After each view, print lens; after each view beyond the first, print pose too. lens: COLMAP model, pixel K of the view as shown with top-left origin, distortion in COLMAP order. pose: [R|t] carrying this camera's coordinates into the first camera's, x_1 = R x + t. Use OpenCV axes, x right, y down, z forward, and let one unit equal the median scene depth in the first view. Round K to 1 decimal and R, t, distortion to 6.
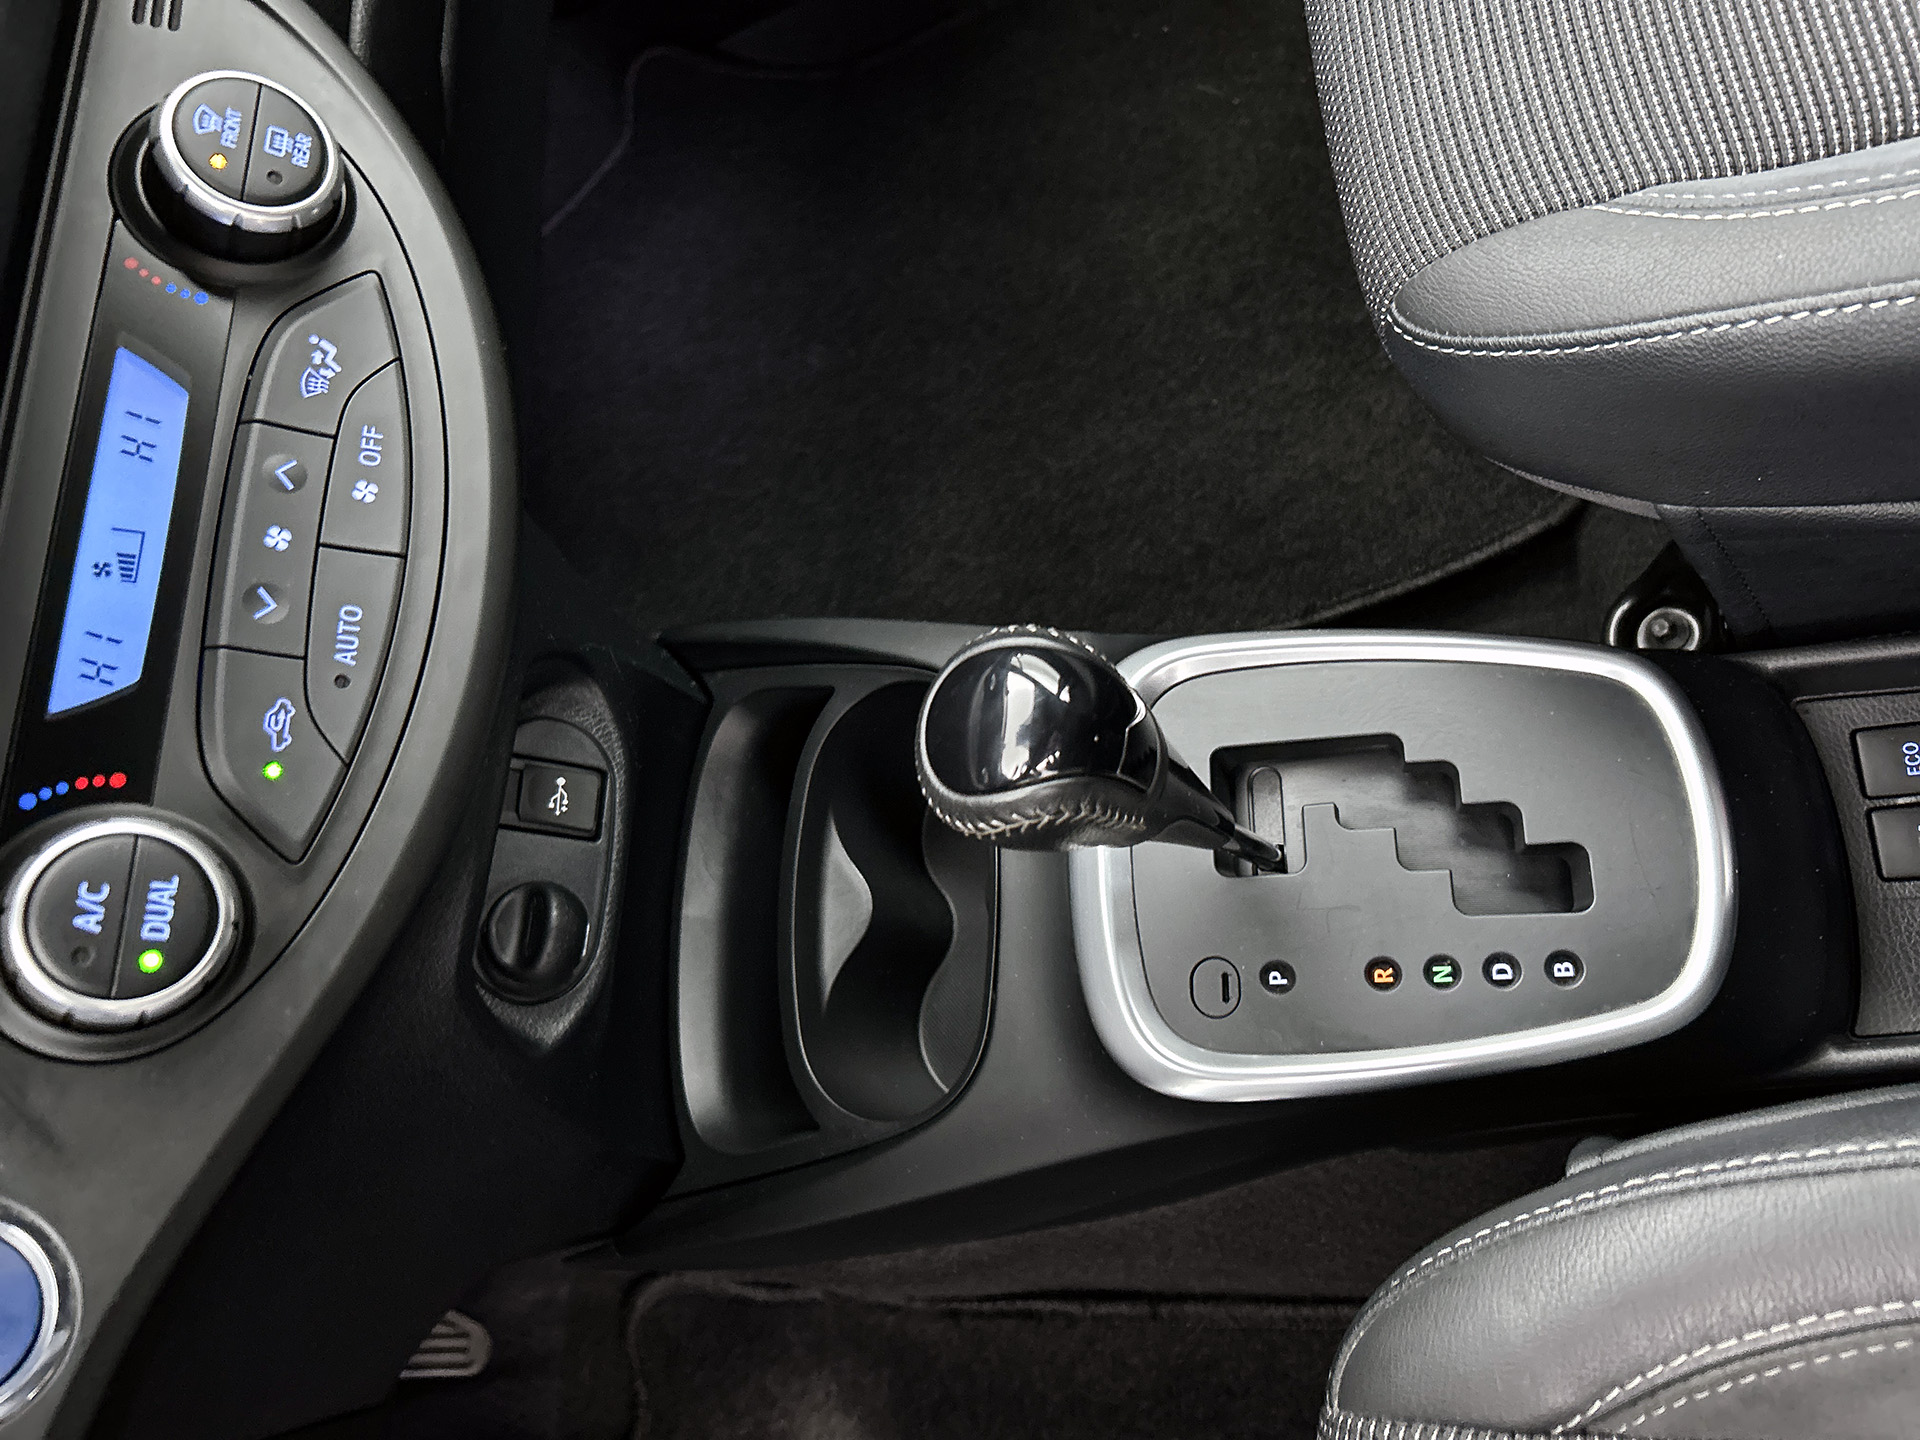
lens RADIAL K [[1451.0, 0, 972.6], [0, 1451.0, 718.0], [0, 0, 1]] dist [0.061993, -0.079758]
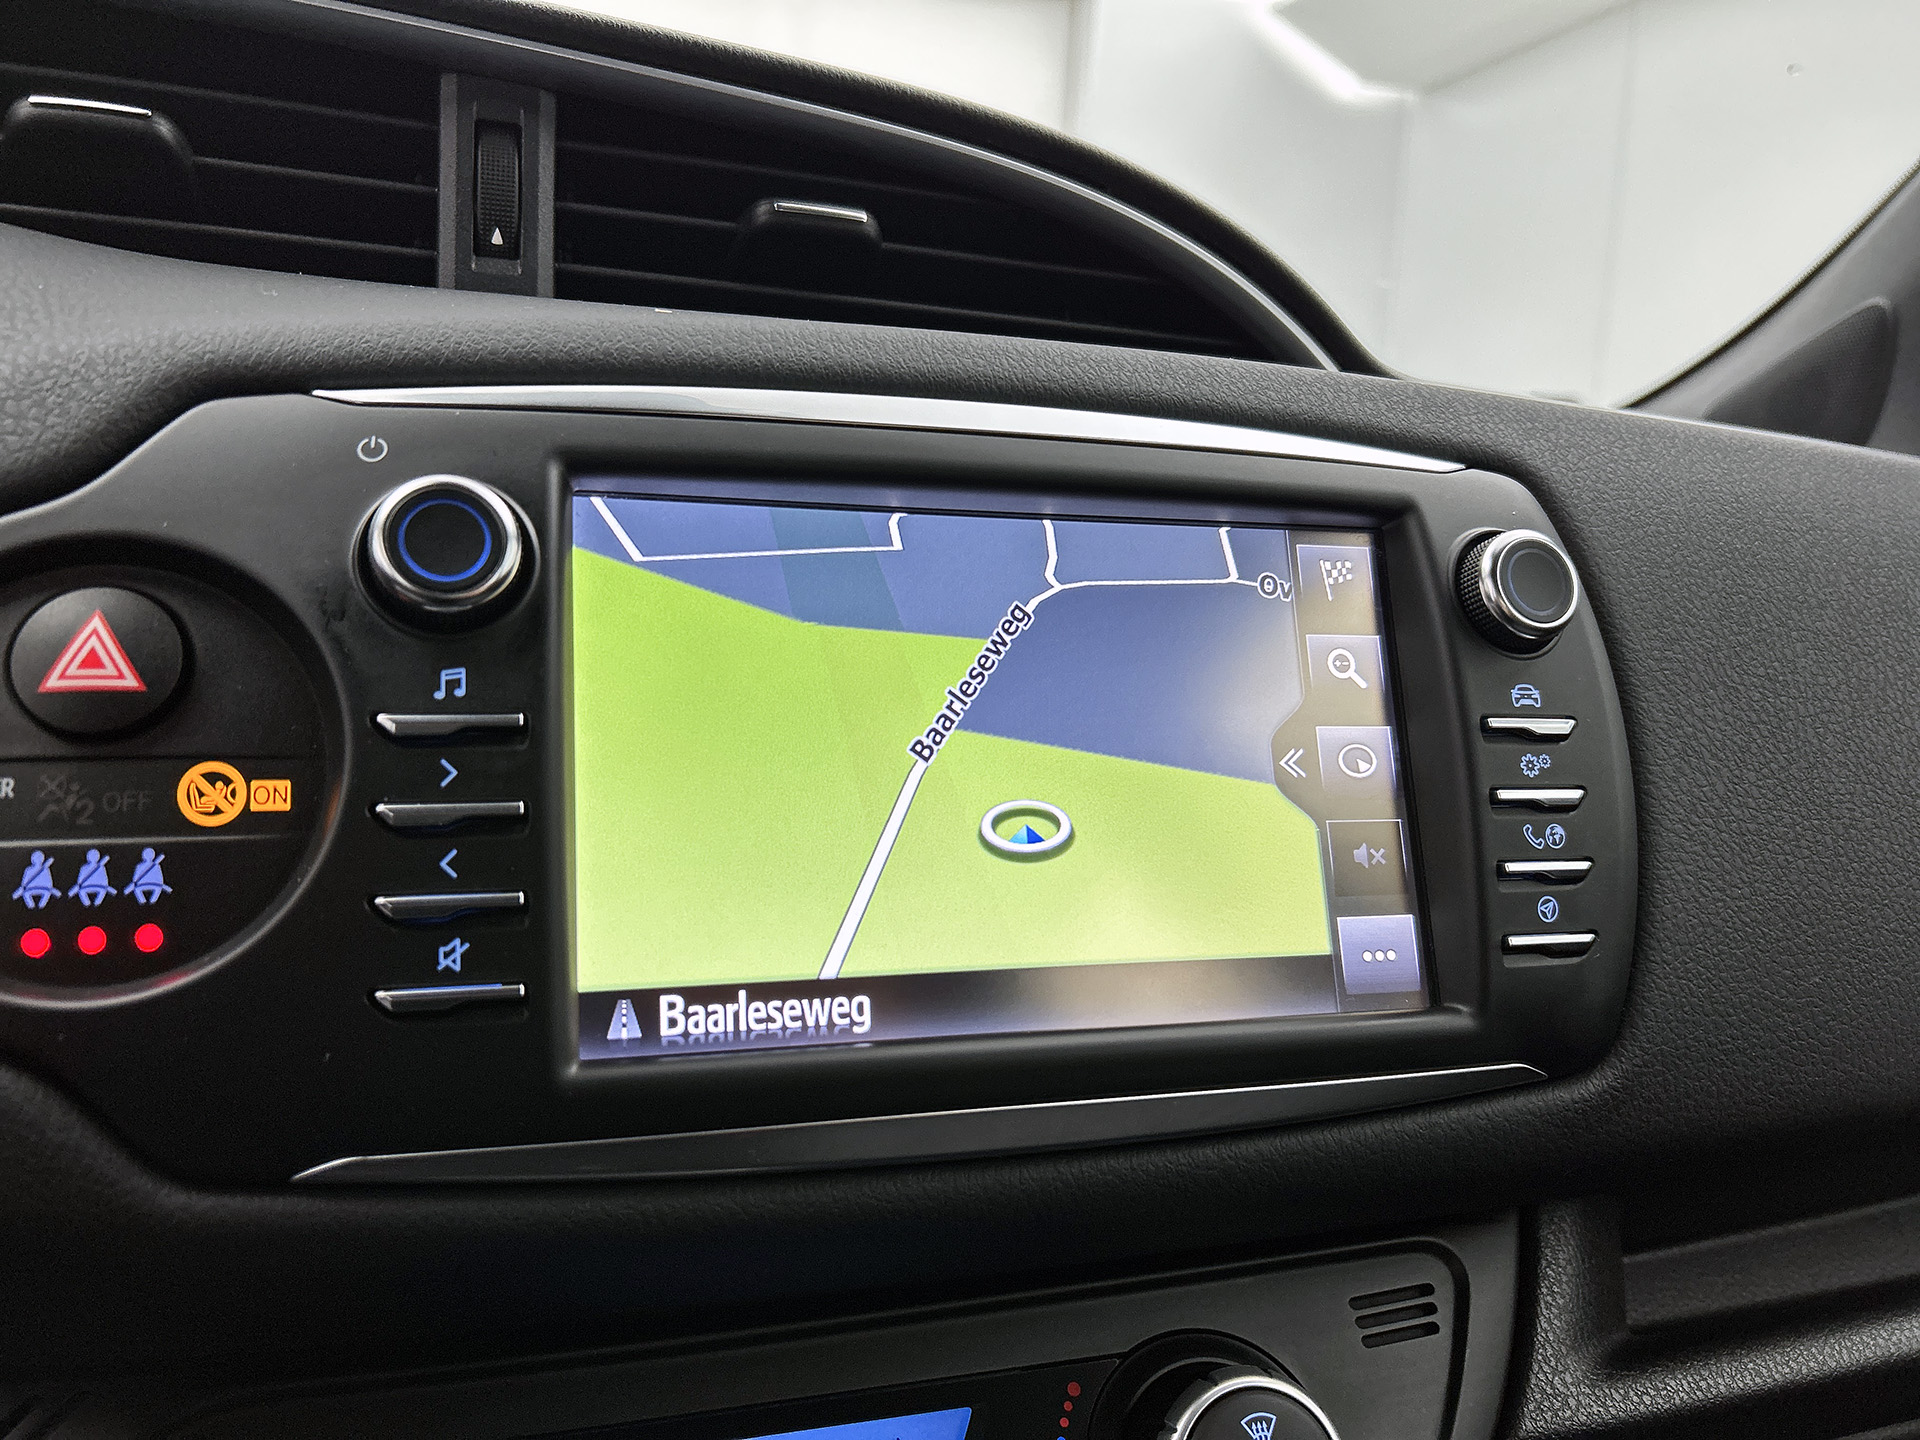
lens RADIAL K [[1483.8, 0, 954.0], [0, 1483.8, 733.4], [0, 0, 1]] dist [-0.000705, -0.003910]
pose [[0.243892, 0.576137, -0.780117, -0.140164], [-0.962769, 0.240545, -0.123346, -0.231248], [0.116589, 0.781156, 0.613354, 0.170164]]
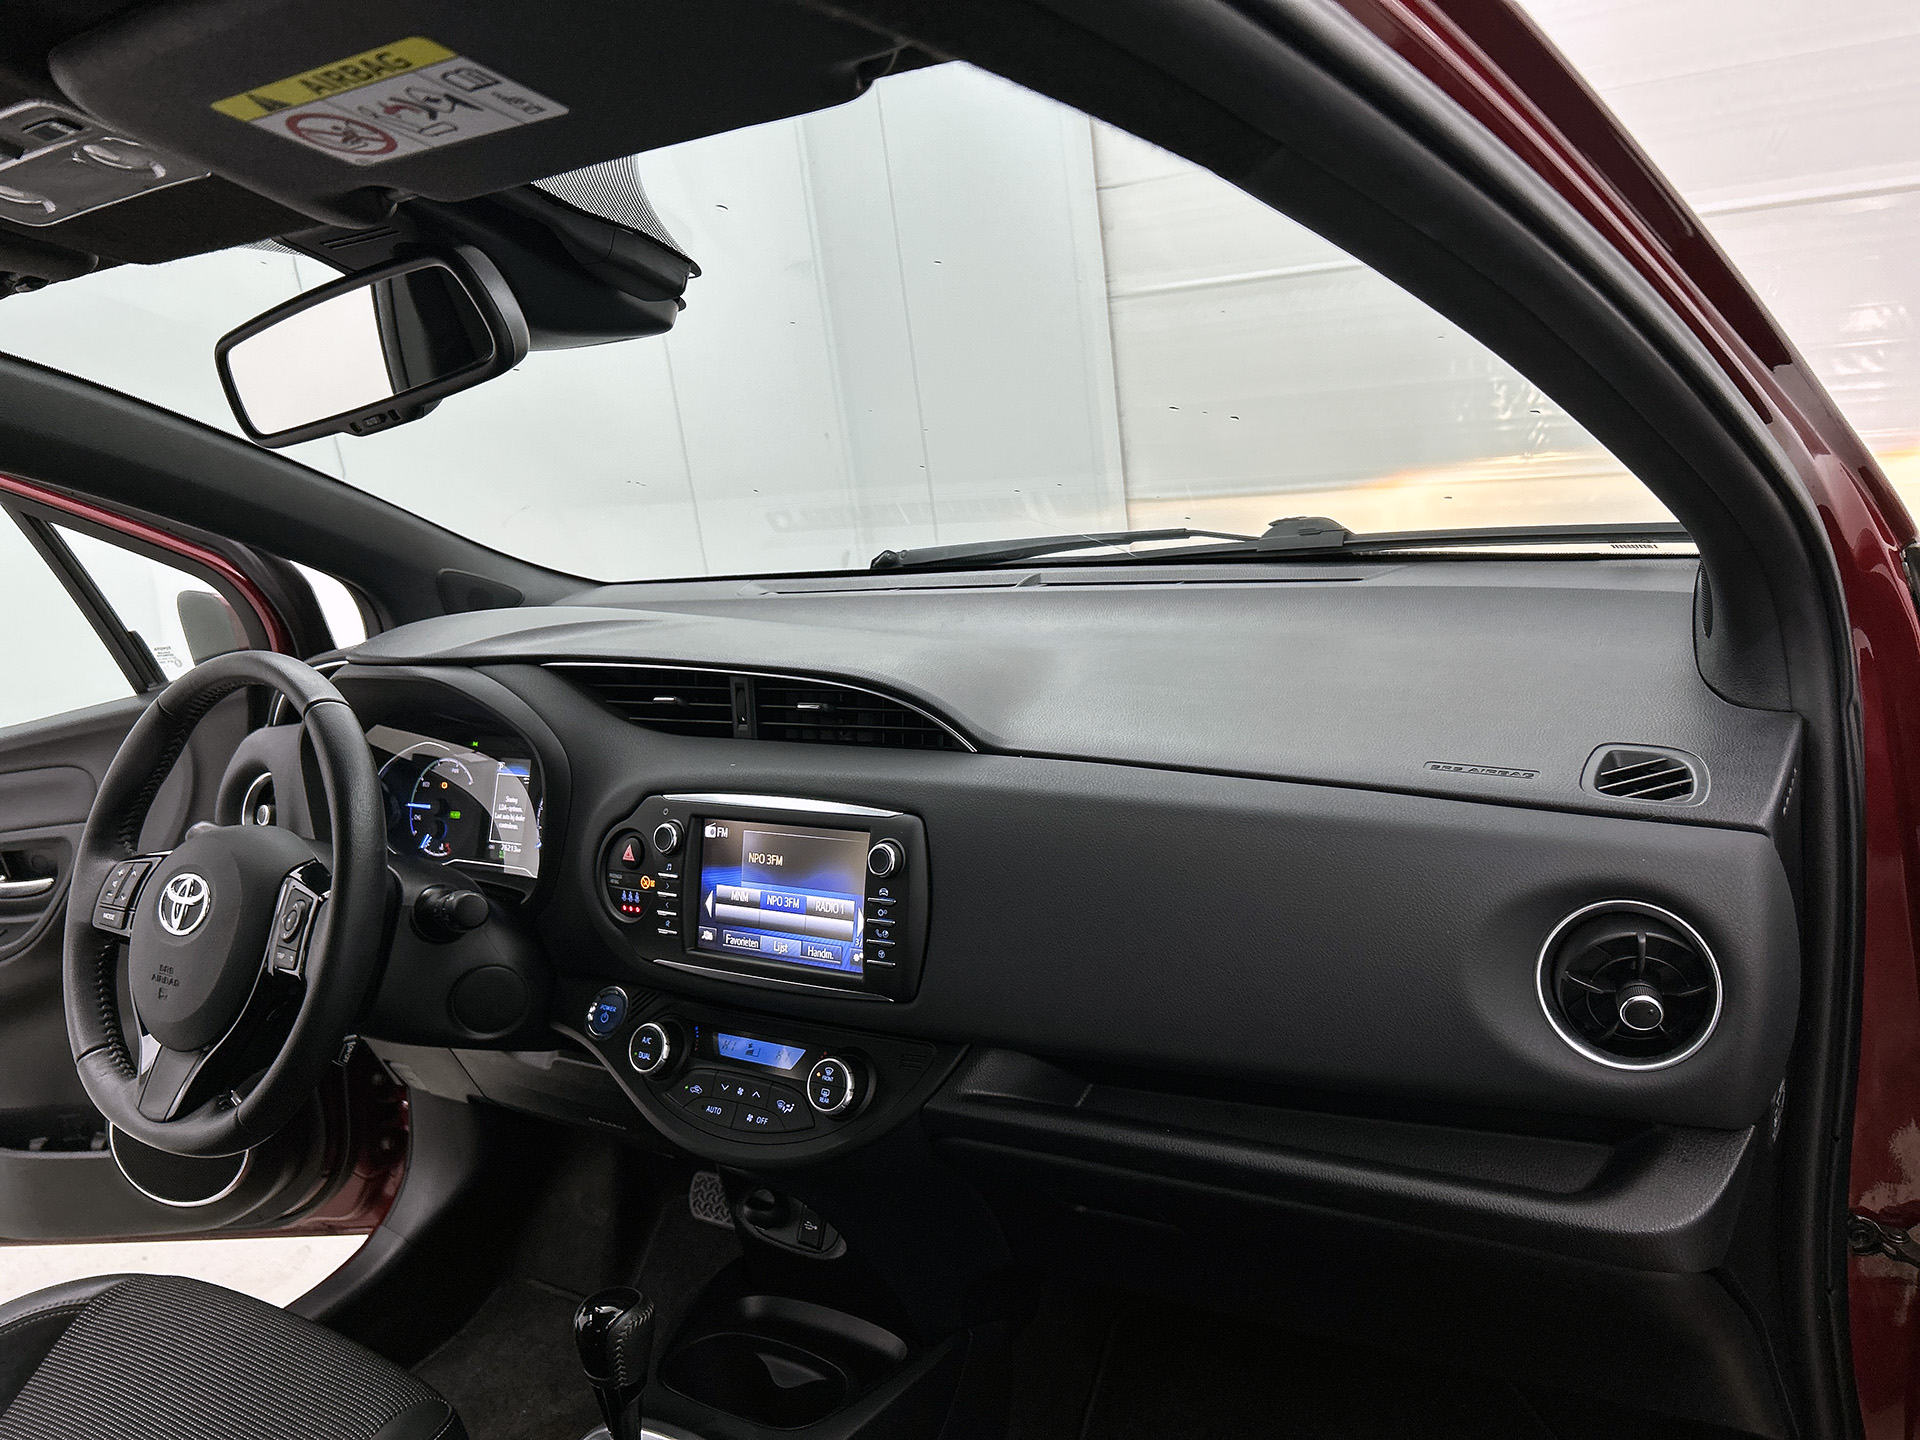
lens RADIAL K [[1439.2, 0, 962.1], [0, 1439.2, 722.1], [0, 0, 1]] dist [0.108317, -0.171441]
pose [[-0.413325, 0.699783, -0.582637, 0.634809], [-0.684749, 0.182912, 0.705452, -2.889216], [0.600235, 0.690541, 0.403574, -0.585480]]
